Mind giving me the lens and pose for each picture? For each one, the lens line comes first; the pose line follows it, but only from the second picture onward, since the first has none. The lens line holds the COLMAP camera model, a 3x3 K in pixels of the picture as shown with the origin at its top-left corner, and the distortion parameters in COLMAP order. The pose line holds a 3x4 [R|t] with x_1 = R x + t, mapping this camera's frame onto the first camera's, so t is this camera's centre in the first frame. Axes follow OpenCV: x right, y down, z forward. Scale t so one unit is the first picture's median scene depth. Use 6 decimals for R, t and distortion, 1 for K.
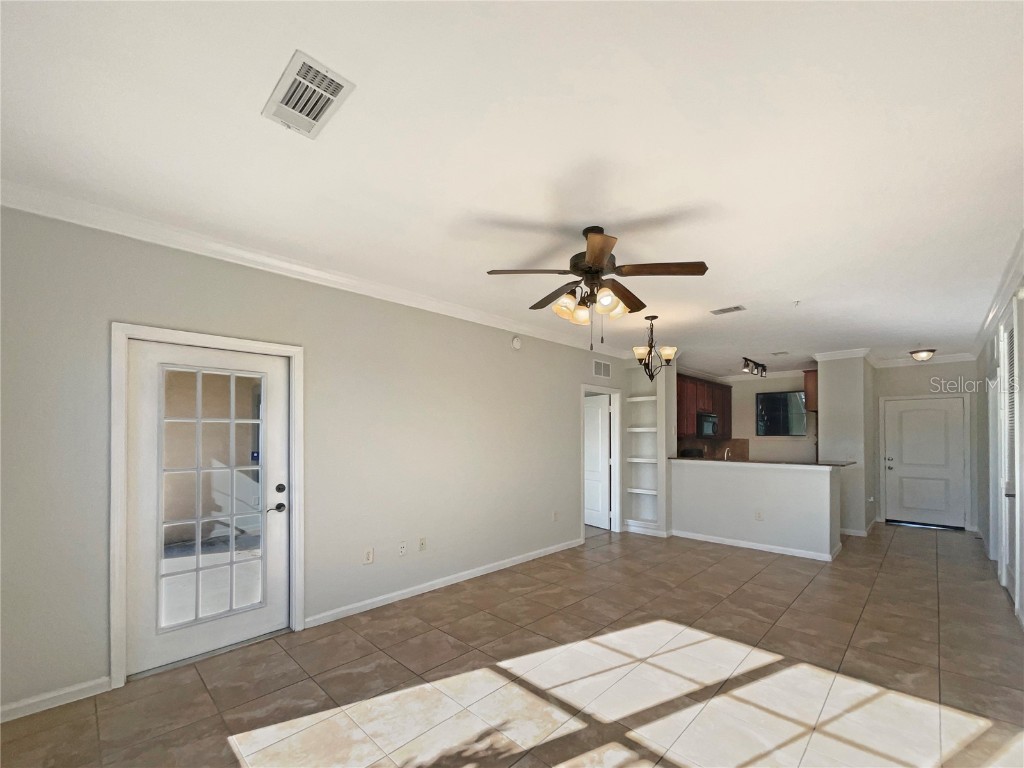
lens RADIAL K [[429.0, 0, 514.2], [0, 429.0, 426.0], [0, 0, 1]] dist [-0.009920, 0.000205]
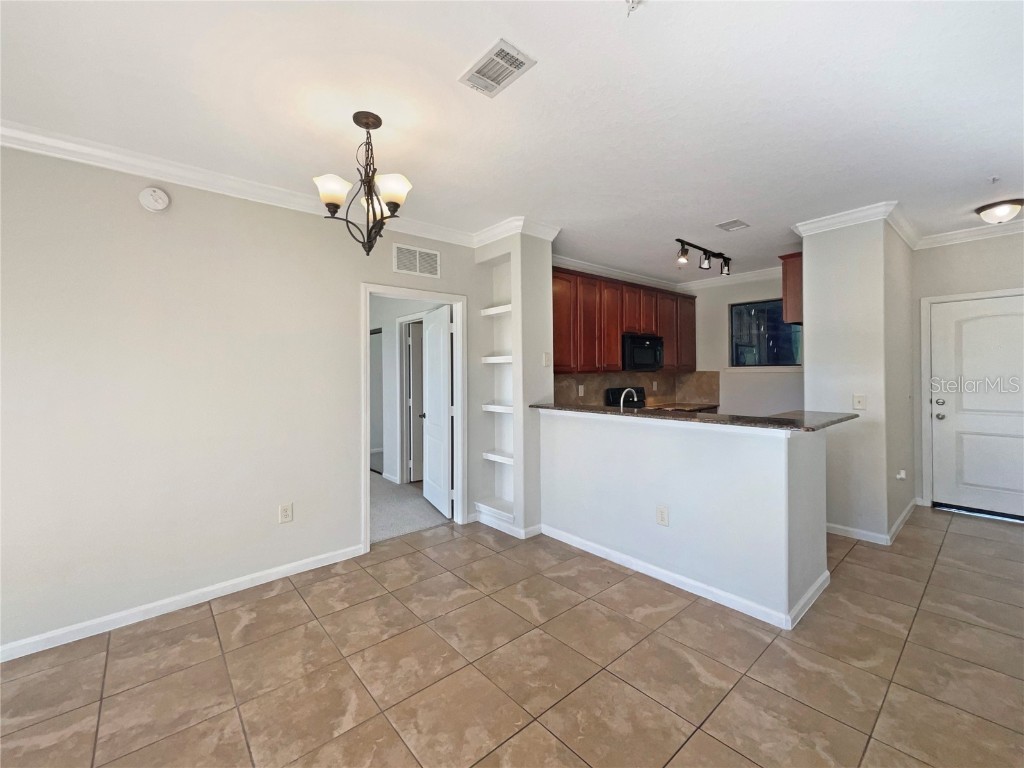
lens RADIAL K [[423.0, 0, 509.5], [0, 423.0, 368.4], [0, 0, 1]] dist [-0.000236, -0.000298]
pose [[0.995853, -0.016454, -0.089472, 0.367818], [0.017934, 0.999715, 0.015762, 0.012374], [0.089187, -0.017302, 0.995865, 0.391308]]
